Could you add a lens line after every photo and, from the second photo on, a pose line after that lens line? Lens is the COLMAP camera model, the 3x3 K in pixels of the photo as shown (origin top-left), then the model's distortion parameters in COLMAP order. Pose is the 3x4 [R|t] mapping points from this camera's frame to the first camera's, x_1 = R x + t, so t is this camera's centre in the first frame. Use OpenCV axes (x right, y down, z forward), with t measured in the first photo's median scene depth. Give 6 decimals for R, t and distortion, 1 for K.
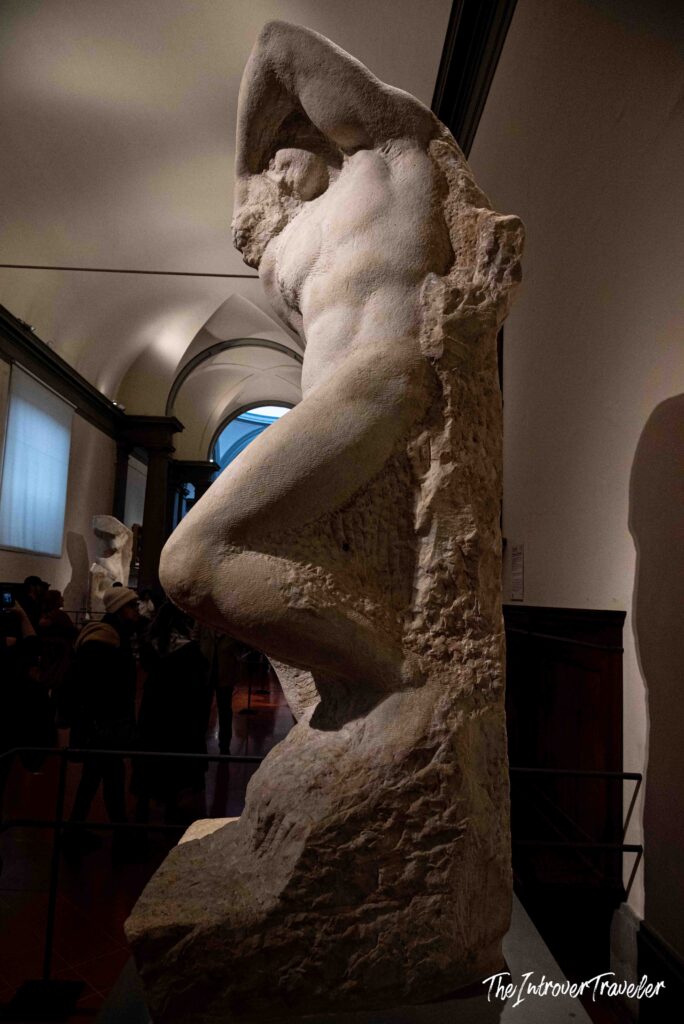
lens RADIAL K [[667.2, 0, 342.0], [0, 667.2, 512.0], [0, 0, 1]] dist [-0.007325, 0.003407]
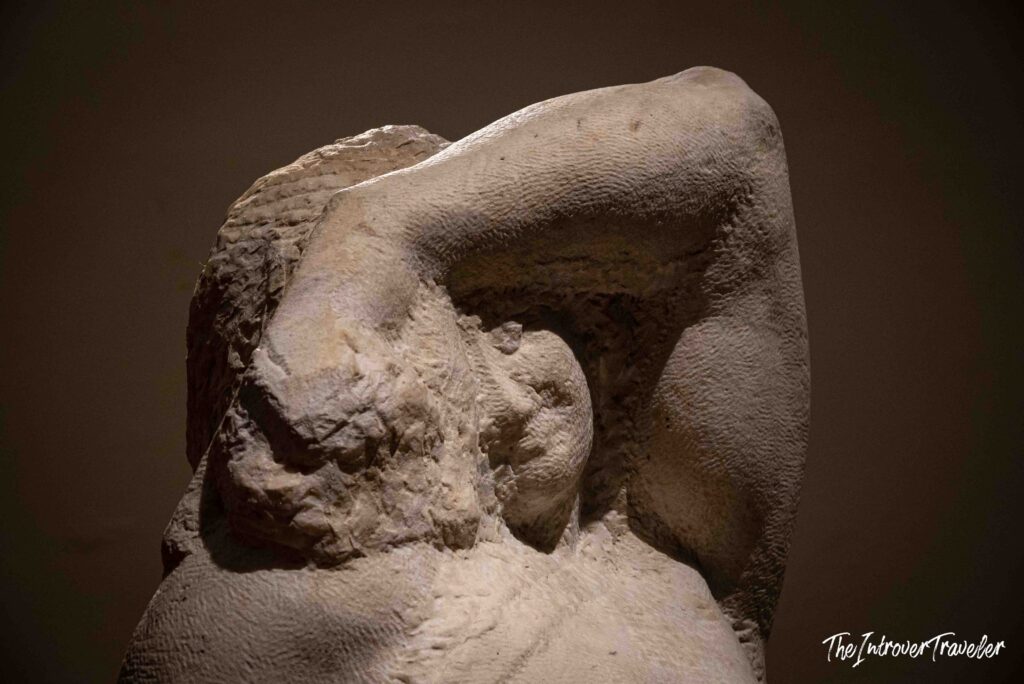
lens RADIAL K [[2046.1, 0, 512.0], [0, 2046.1, 342.0], [0, 0, 1]] dist [-0.026733, -0.044536]
pose [[0.139113, 0.671063, 0.728232, -0.820622], [-0.194555, 0.739571, -0.644347, 0.020335], [-0.970977, -0.052044, 0.233443, 0.928065]]
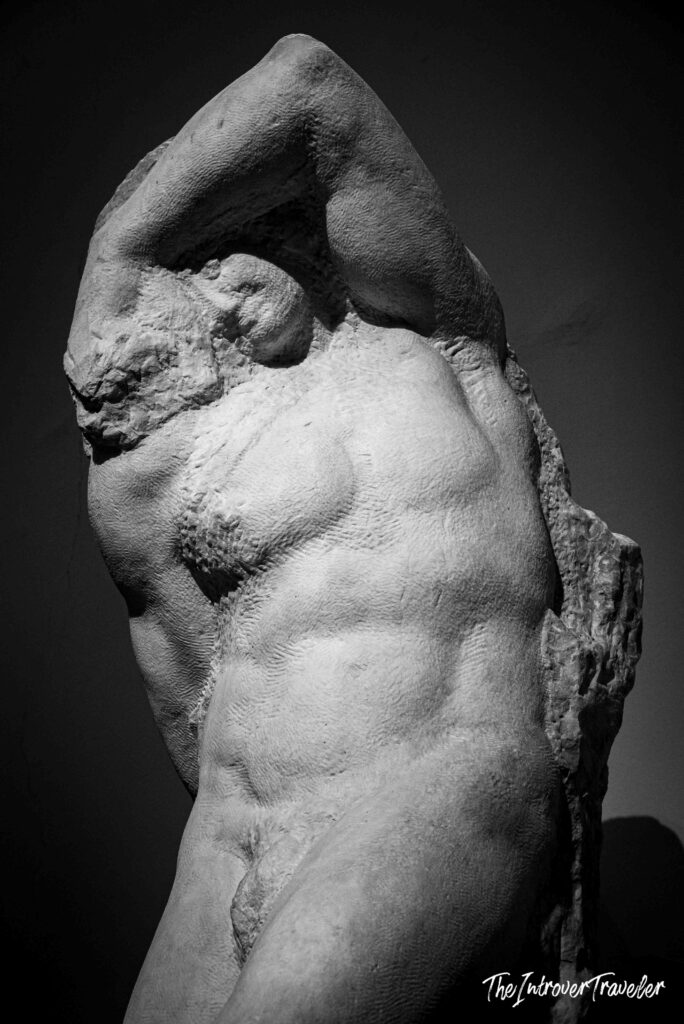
lens RADIAL K [[1717.1, 0, 342.0], [0, 1717.1, 512.0], [0, 0, 1]] dist [-0.019062, -0.041847]
pose [[0.708876, 0.243168, 0.662091, -0.938402], [-0.092256, 0.962594, -0.254759, -0.055152], [-0.699274, 0.119510, 0.704793, 0.099326]]
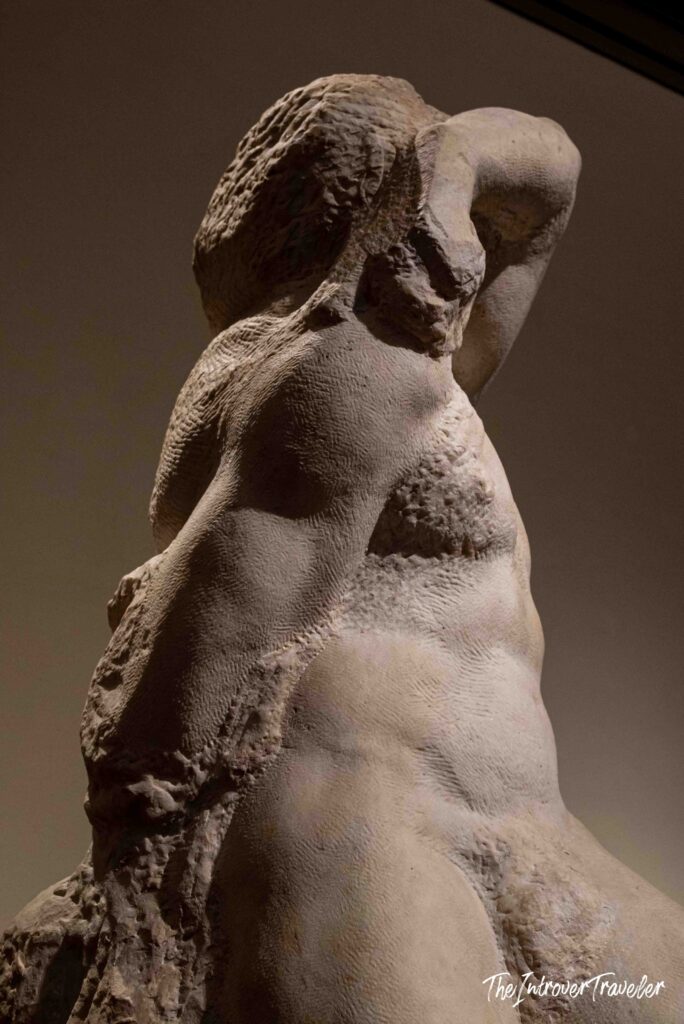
lens RADIAL K [[1208.9, 0, 342.0], [0, 1208.9, 512.0], [0, 0, 1]] dist [-0.003841, -0.025327]
pose [[-0.459160, 0.443368, 0.769803, -0.719569], [-0.104308, 0.833649, -0.542356, 0.108775], [-0.882209, -0.329325, -0.336531, 1.499427]]
